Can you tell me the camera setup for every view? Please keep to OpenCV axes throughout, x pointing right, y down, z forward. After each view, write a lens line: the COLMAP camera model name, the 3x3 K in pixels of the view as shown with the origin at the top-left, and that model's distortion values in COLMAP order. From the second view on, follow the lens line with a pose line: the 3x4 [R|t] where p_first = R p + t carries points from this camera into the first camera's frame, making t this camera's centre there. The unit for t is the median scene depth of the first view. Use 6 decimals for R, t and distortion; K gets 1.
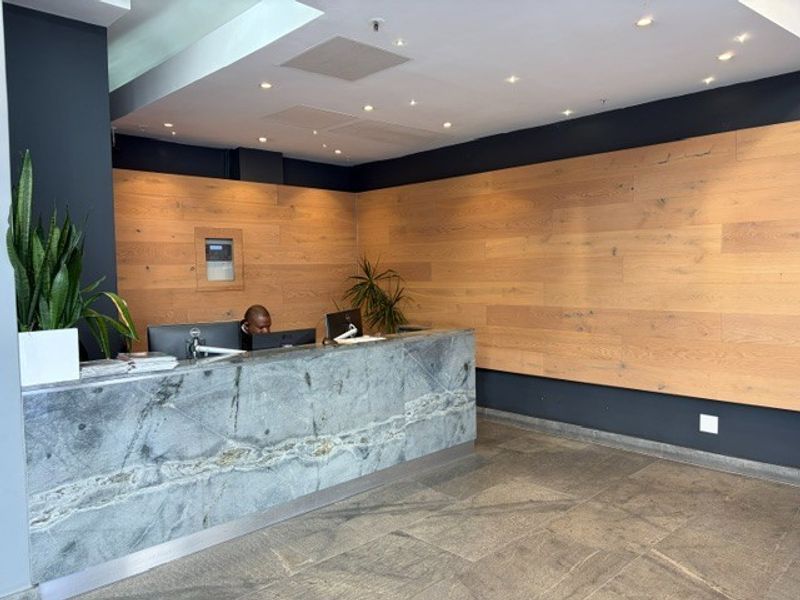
lens RADIAL K [[595.2, 0, 400.0], [0, 595.2, 300.0], [0, 0, 1]] dist [0.007868, 0.003562]
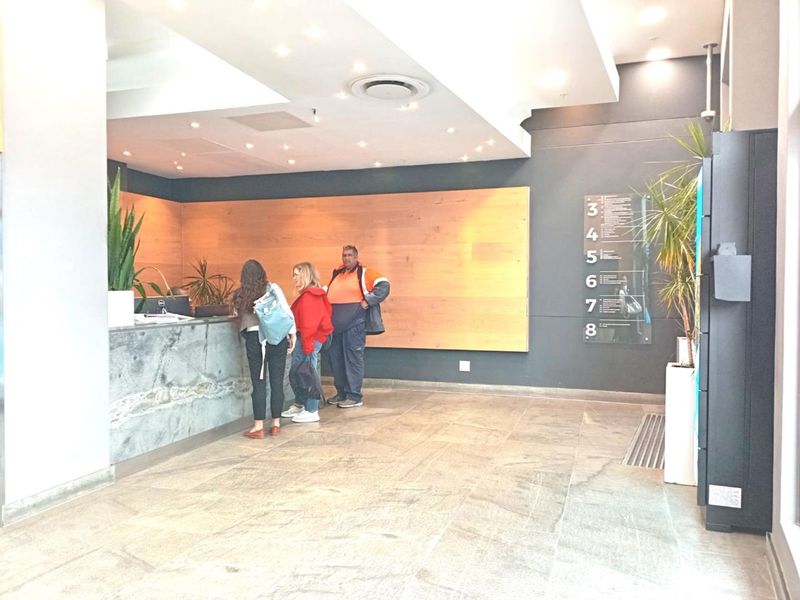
lens RADIAL K [[595.2, 0, 400.0], [0, 595.2, 300.0], [0, 0, 1]] dist [0.007868, 0.003562]
pose [[0.889454, 0.006653, 0.456976, -0.511900], [0.005423, 0.999670, -0.025110, 0.090665], [-0.456993, 0.024813, 0.889124, -0.491199]]
